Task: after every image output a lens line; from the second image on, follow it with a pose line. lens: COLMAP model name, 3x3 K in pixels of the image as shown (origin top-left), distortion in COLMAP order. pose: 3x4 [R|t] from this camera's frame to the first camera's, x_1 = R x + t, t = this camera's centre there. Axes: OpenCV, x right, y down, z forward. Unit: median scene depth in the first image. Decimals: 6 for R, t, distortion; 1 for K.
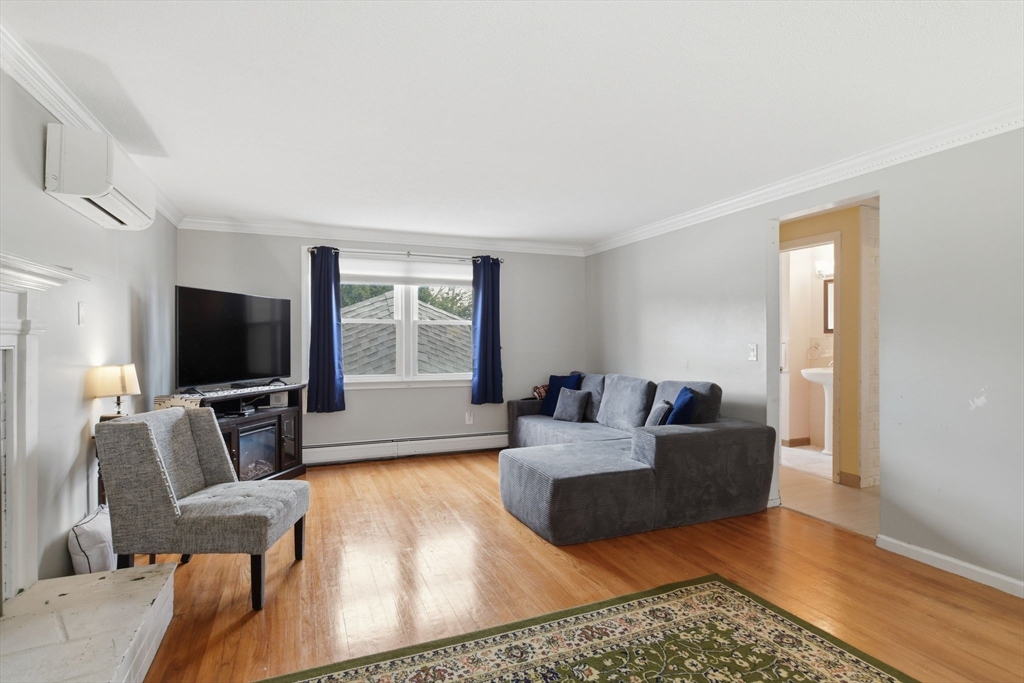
lens RADIAL K [[525.9, 0, 511.8], [0, 525.9, 348.4], [0, 0, 1]] dist [-0.009909, 0.005409]
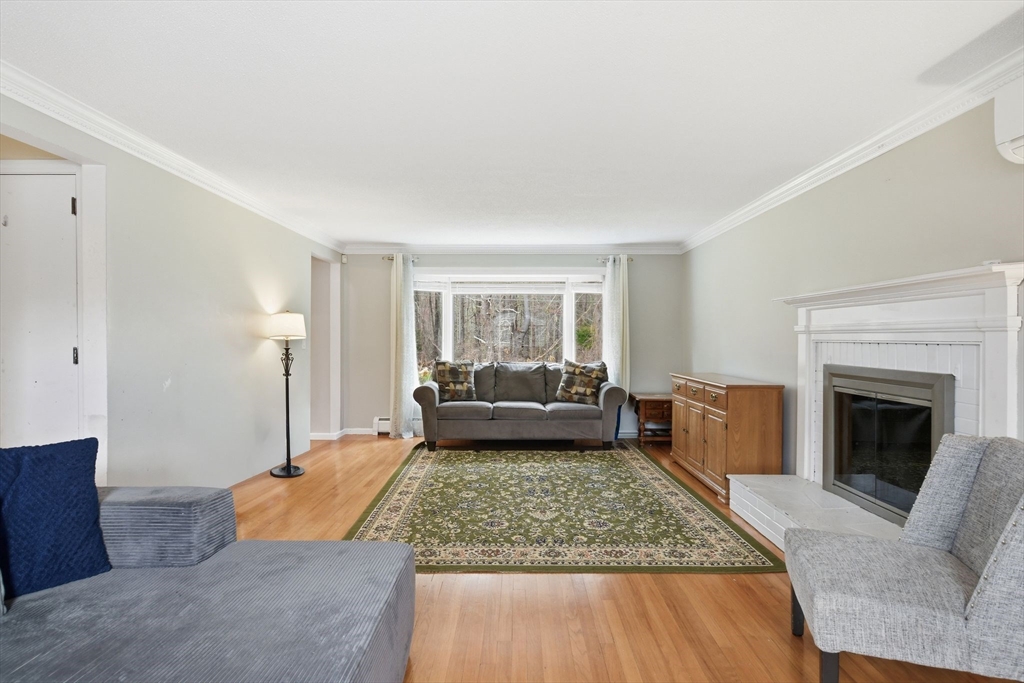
lens RADIAL K [[525.9, 0, 519.9], [0, 525.9, 338.0], [0, 0, 1]] dist [-0.009909, 0.005409]
pose [[-0.928957, -0.004005, 0.370165, -0.191590], [0.002966, 0.999829, 0.018261, -0.015243], [-0.370175, 0.018062, -0.928786, 1.033148]]
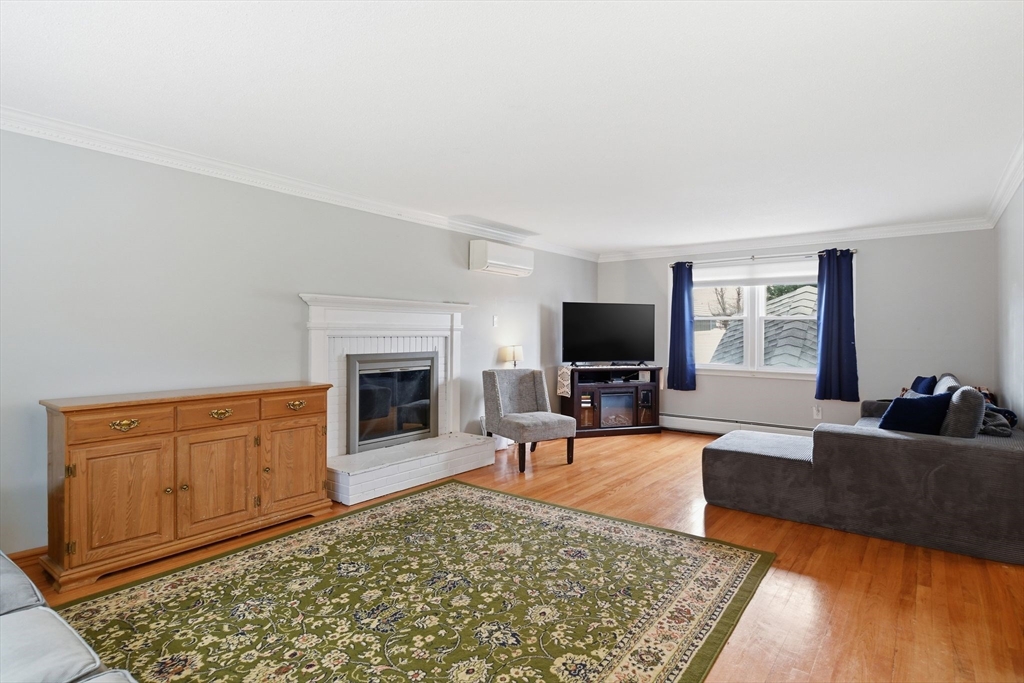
lens RADIAL K [[525.9, 0, 514.3], [0, 525.9, 334.2], [0, 0, 1]] dist [-0.009909, 0.005409]
pose [[0.496454, 0.004303, -0.868052, 0.612467], [-0.018939, 0.999803, -0.005875, 0.000083], [0.867856, 0.019357, 0.496438, 0.001317]]
